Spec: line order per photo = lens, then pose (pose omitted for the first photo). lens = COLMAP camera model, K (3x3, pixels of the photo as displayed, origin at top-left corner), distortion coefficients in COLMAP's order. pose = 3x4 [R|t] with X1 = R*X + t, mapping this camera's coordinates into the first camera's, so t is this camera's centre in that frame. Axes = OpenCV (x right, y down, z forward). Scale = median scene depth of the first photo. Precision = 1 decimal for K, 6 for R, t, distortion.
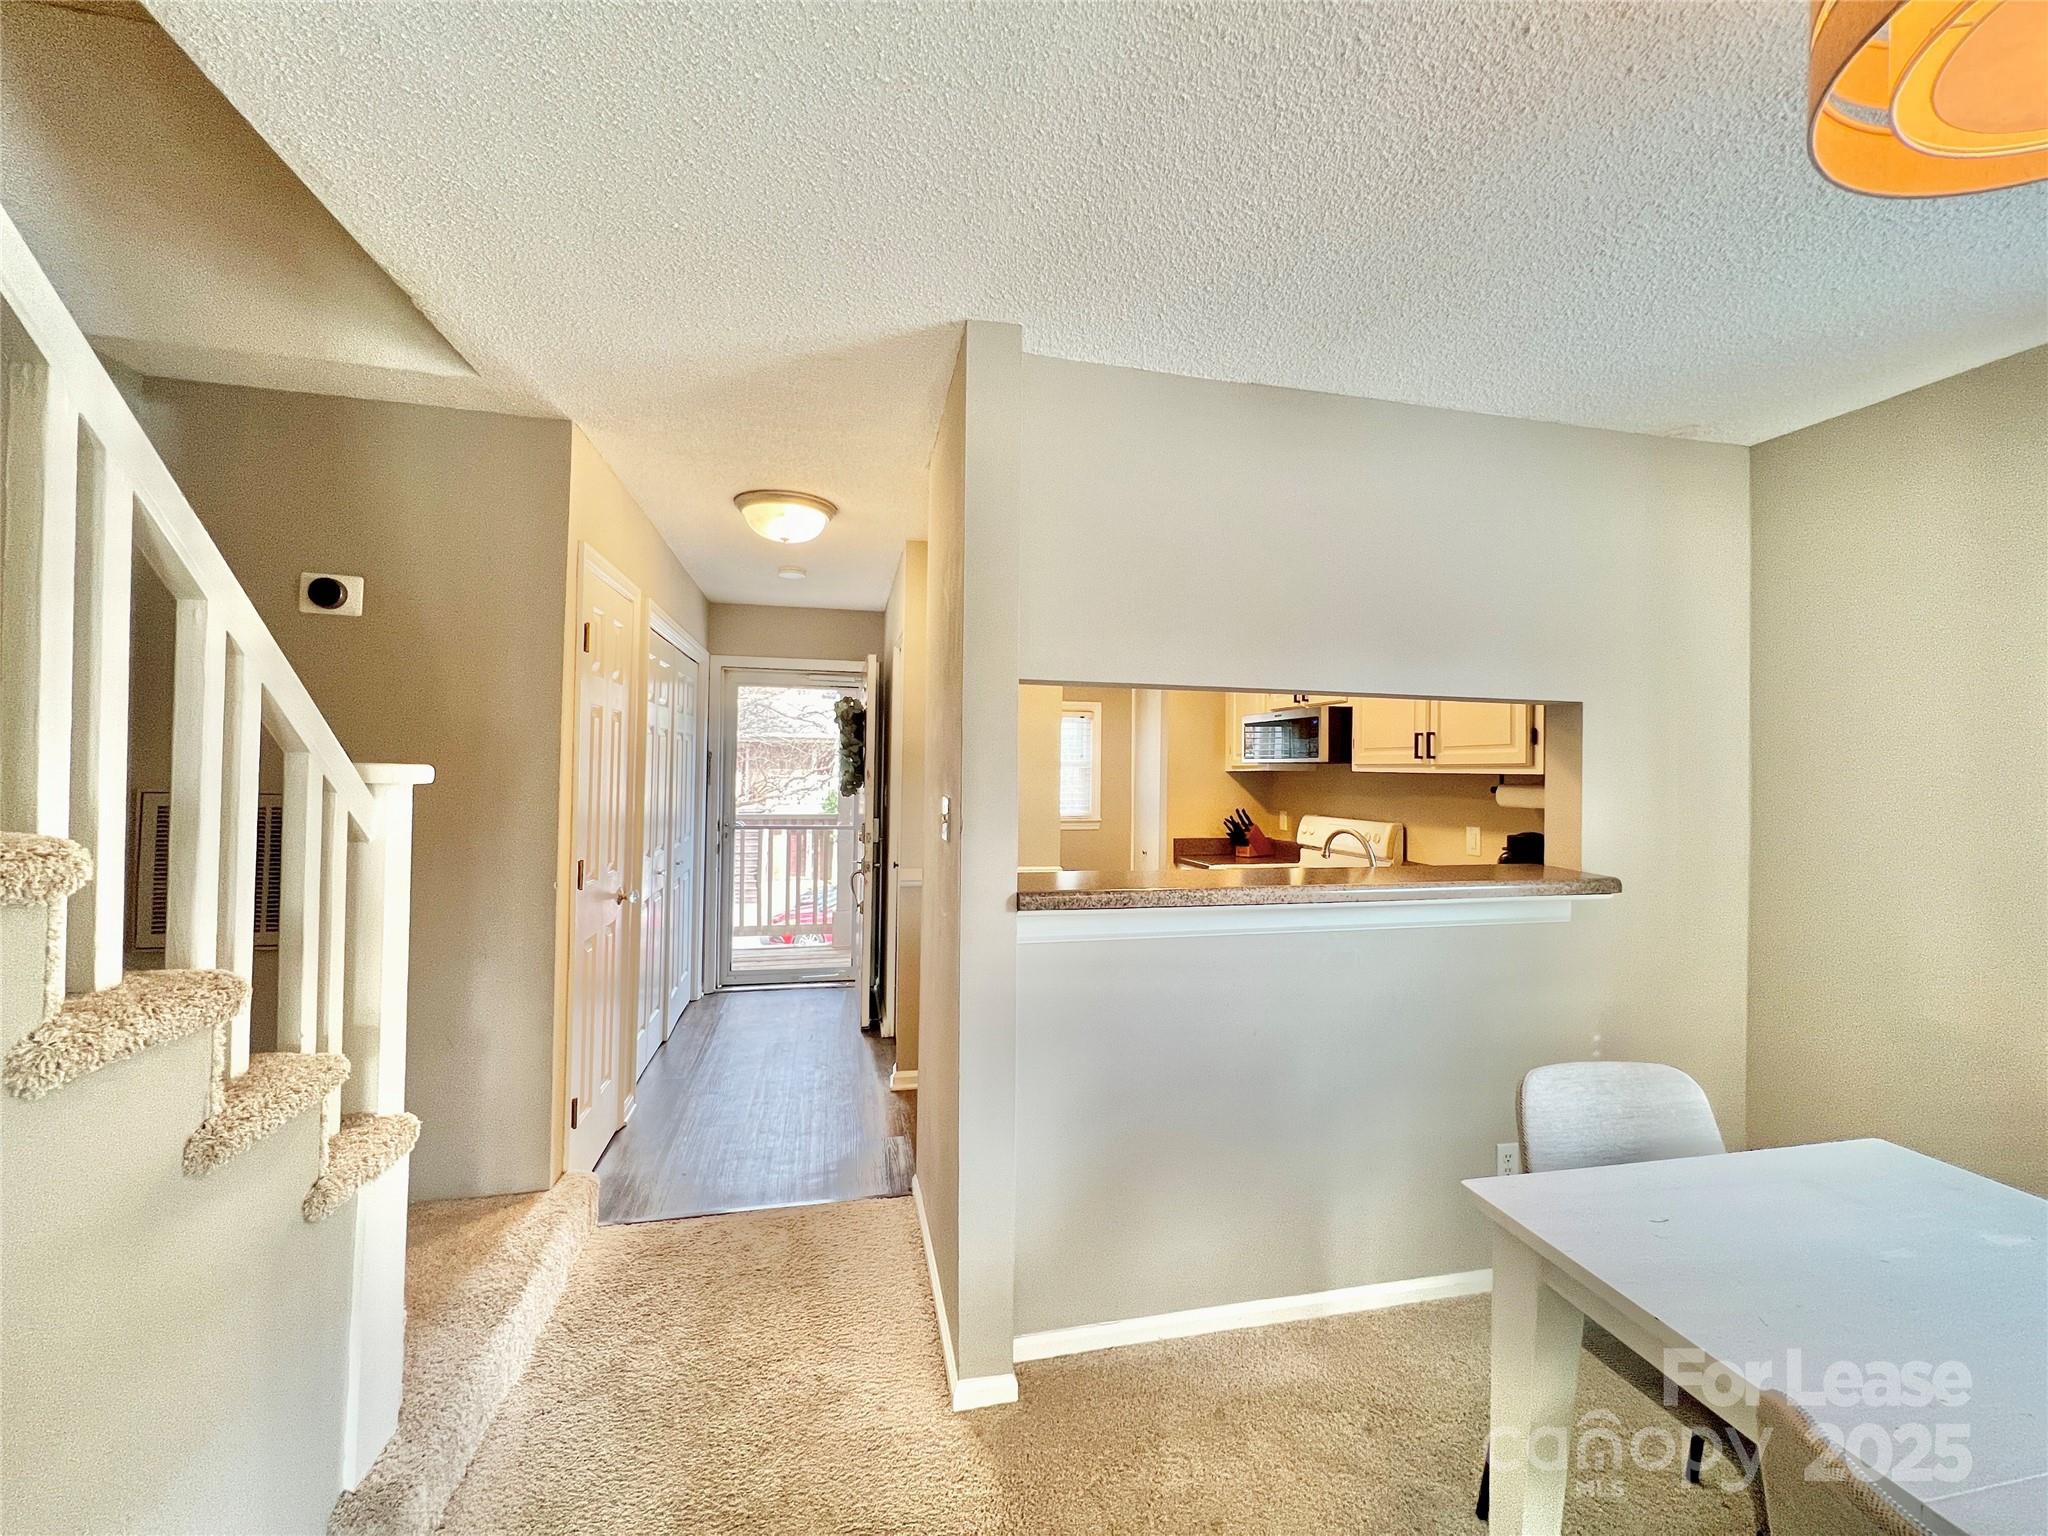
lens RADIAL K [[820.1, 0, 1016.9], [0, 820.1, 758.1], [0, 0, 1]] dist [-0.001985, 0.000610]
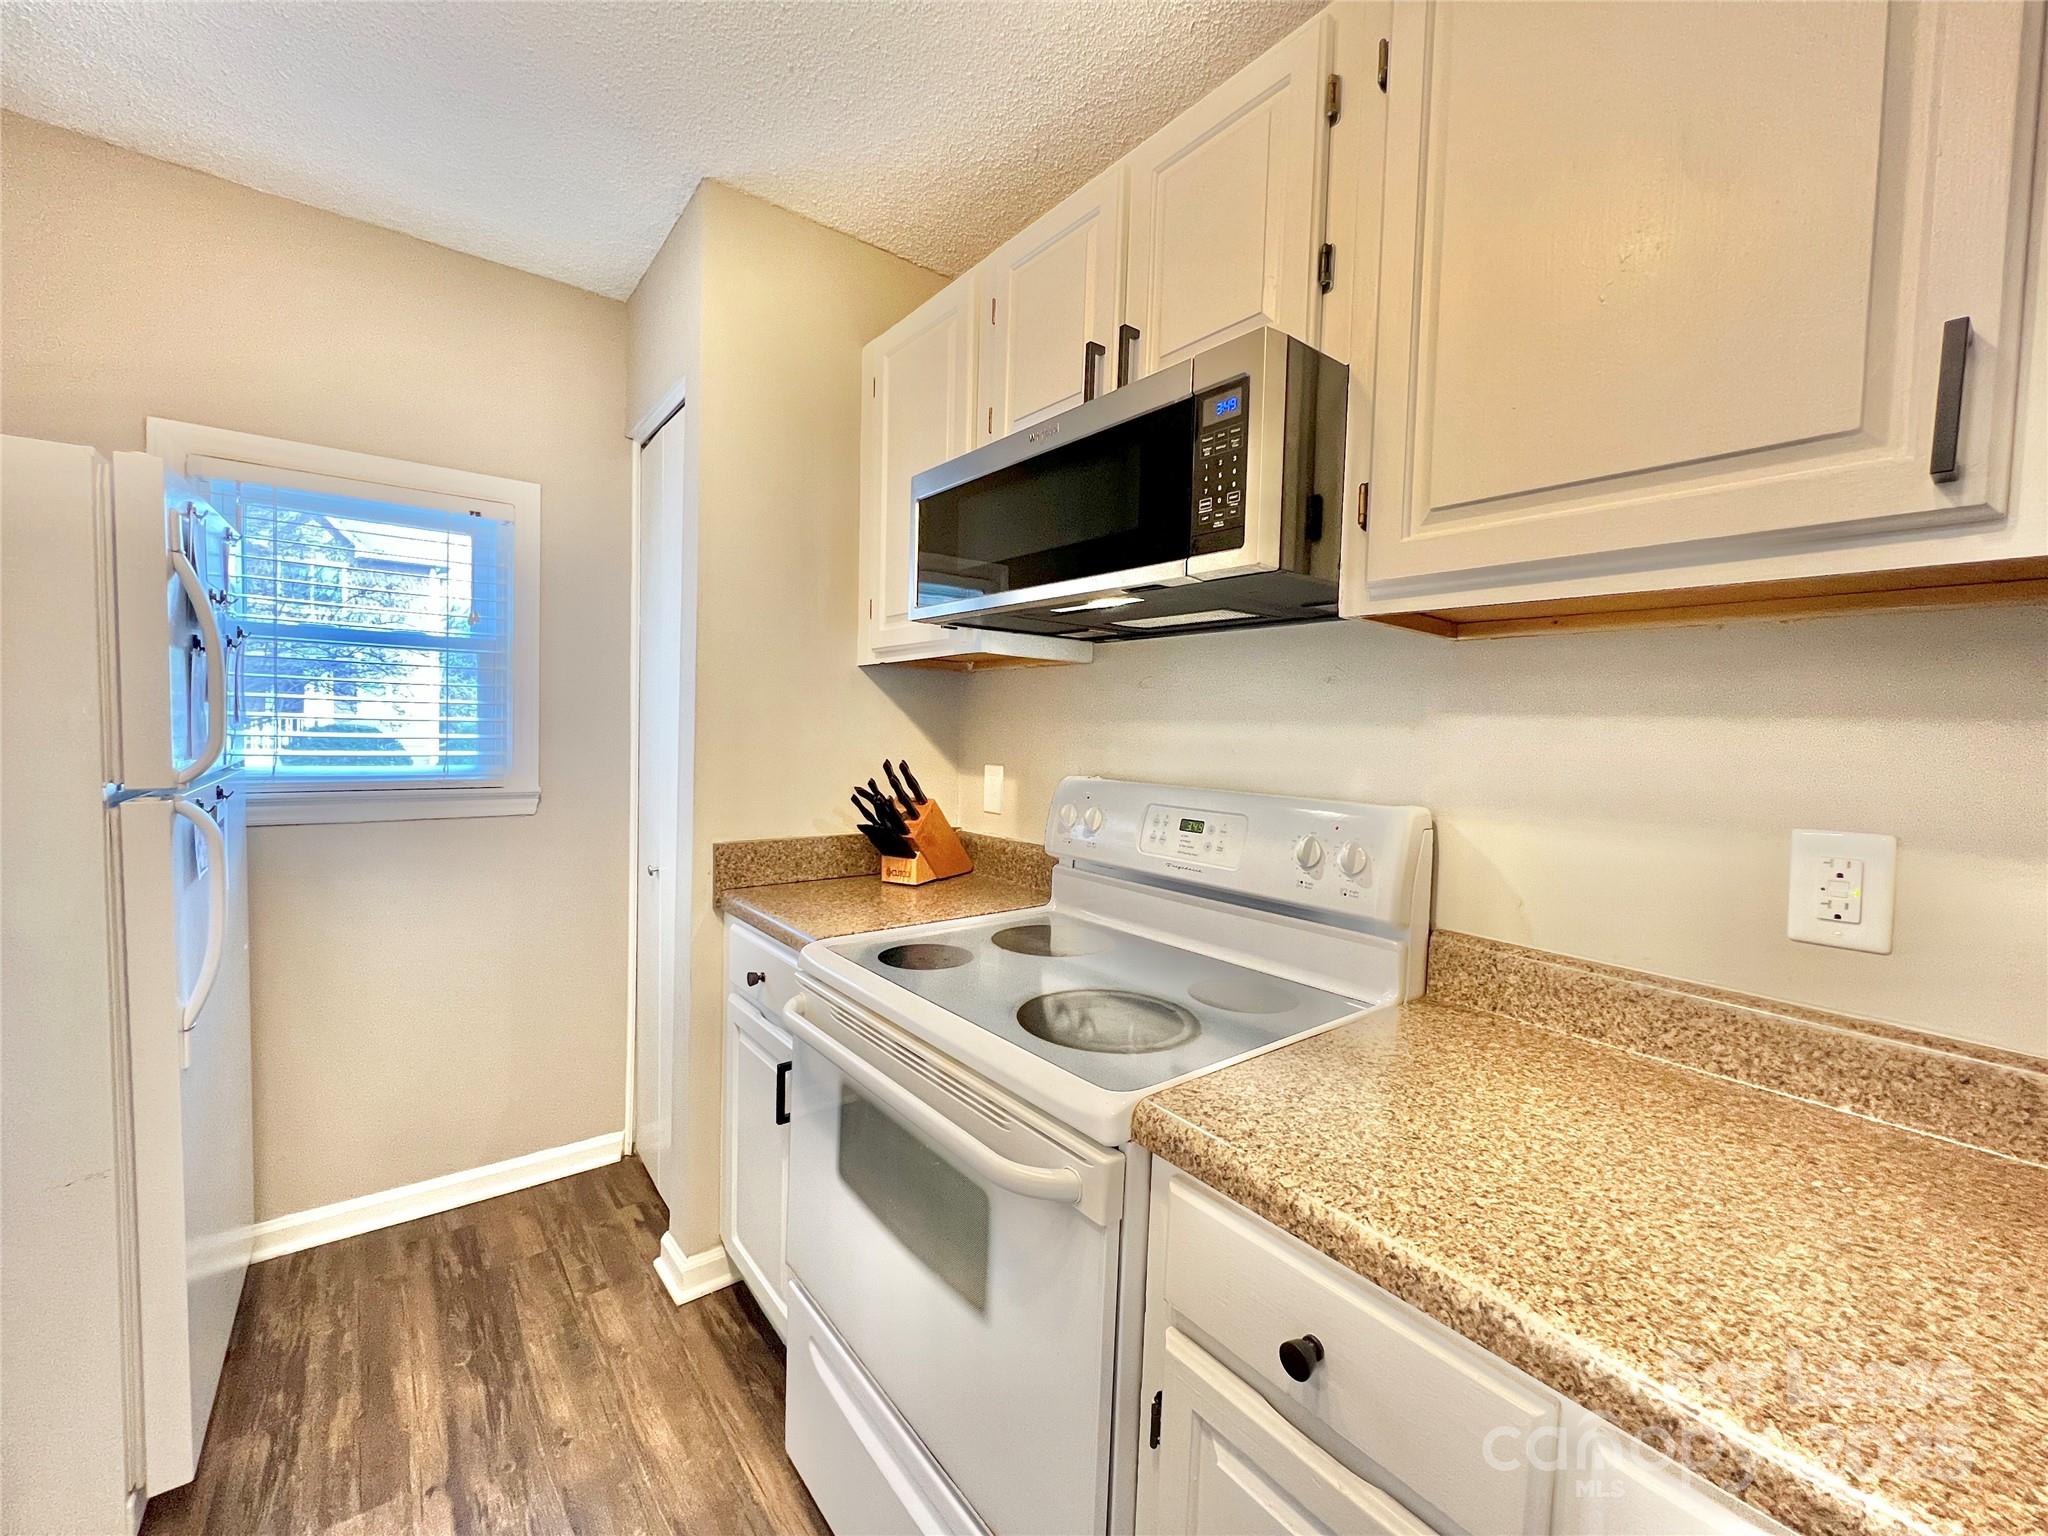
lens RADIAL K [[820.1, 0, 1031.4], [0, 820.1, 761.5], [0, 0, 1]] dist [-0.001985, 0.000610]
pose [[0.897209, -0.007312, 0.441546, 0.173303], [-0.022416, 0.997820, 0.062072, 0.040147], [-0.441037, -0.065590, 0.895089, 0.677286]]
